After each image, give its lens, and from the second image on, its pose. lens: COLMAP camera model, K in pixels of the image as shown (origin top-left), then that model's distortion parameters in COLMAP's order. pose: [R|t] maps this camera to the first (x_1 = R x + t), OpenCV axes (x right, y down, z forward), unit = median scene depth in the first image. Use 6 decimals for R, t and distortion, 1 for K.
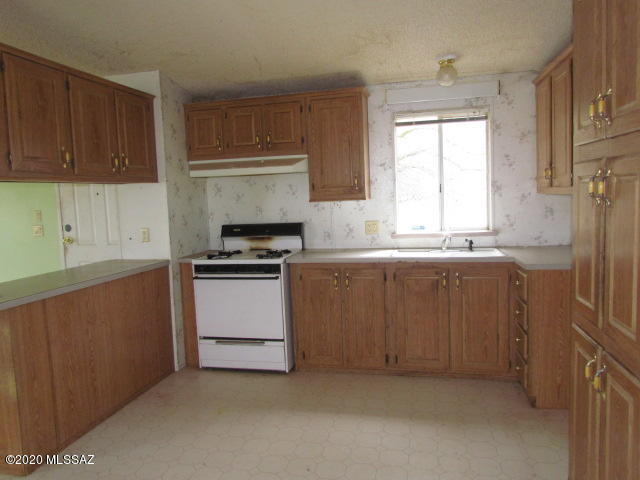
lens RADIAL K [[456.6, 0, 320.0], [0, 456.6, 240.0], [0, 0, 1]] dist [-0.025848, -0.001510]
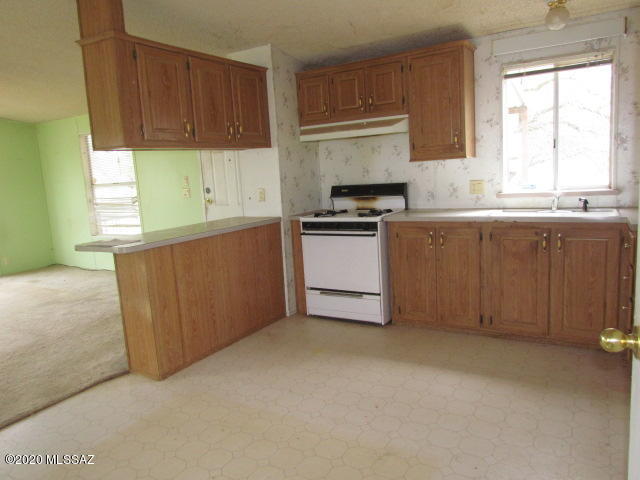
lens RADIAL K [[456.6, 0, 320.0], [0, 456.6, 240.0], [0, 0, 1]] dist [-0.025848, -0.001510]
pose [[0.948926, 0.027476, -0.314299, 0.113160], [-0.004408, 0.997258, 0.073873, 0.016343], [0.315467, -0.068715, 0.946445, -0.033190]]
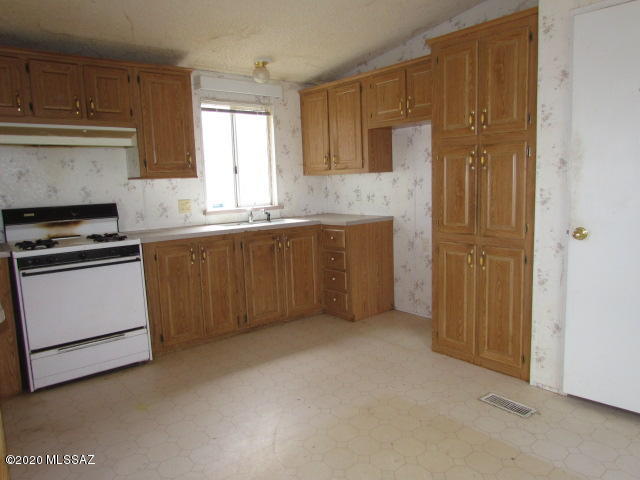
lens RADIAL K [[456.6, 0, 320.0], [0, 456.6, 240.0], [0, 0, 1]] dist [-0.025848, -0.001510]
pose [[0.615464, -0.081836, 0.783905, -0.551750], [0.080113, 0.995939, 0.041073, 0.033492], [-0.784083, 0.037522, 0.619521, 0.136833]]
